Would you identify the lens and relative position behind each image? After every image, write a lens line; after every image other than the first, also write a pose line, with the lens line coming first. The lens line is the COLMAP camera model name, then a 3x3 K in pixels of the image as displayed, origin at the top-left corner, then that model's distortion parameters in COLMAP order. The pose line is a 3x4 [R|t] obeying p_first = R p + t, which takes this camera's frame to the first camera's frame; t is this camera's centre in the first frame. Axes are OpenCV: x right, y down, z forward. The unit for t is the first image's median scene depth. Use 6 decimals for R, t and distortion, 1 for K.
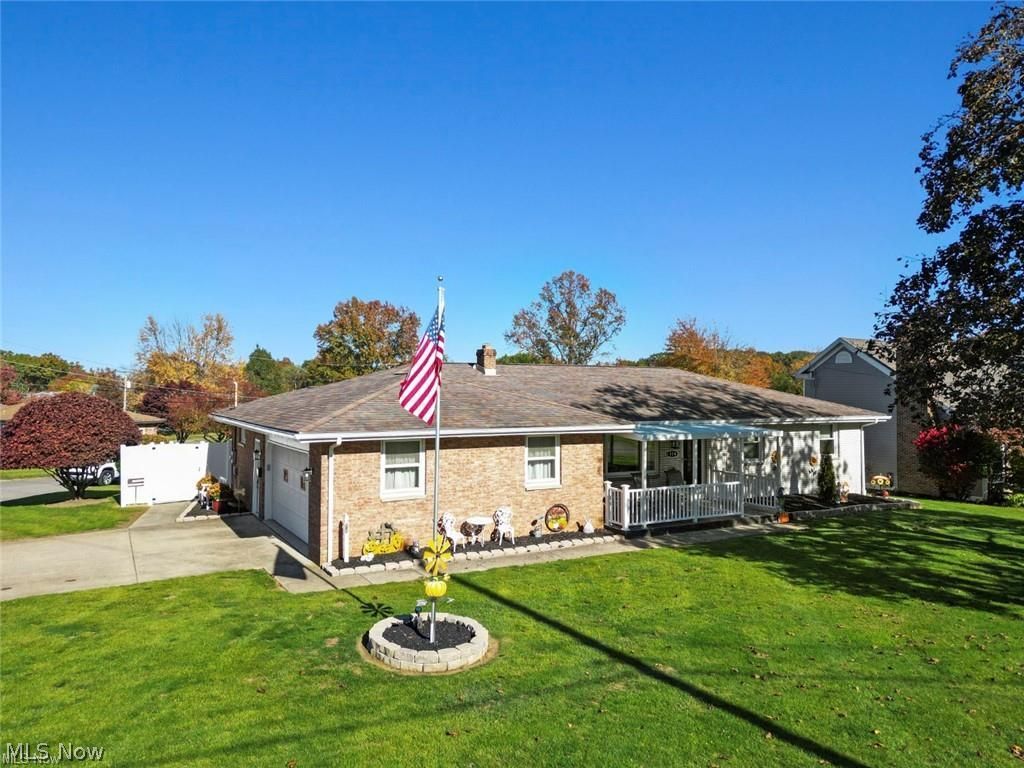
lens RADIAL K [[711.8, 0, 391.9], [0, 711.8, 384.8], [0, 0, 1]] dist [0.098622, -0.047908]
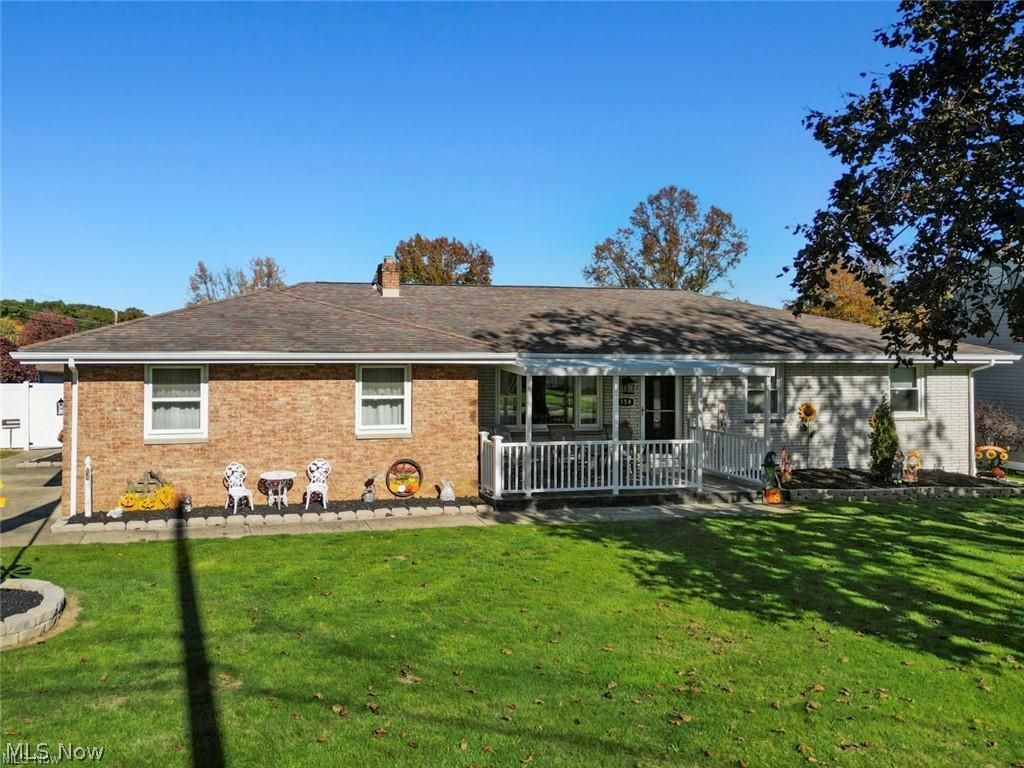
lens RADIAL K [[745.8, 0, 512.0], [0, 745.8, 384.0], [0, 0, 1]] dist [0.105829, -0.122159]
pose [[0.957939, 0.009221, -0.286825, 0.550182], [-0.005584, 0.999893, 0.013494, 0.076631], [0.286918, -0.011324, 0.957888, 0.290501]]
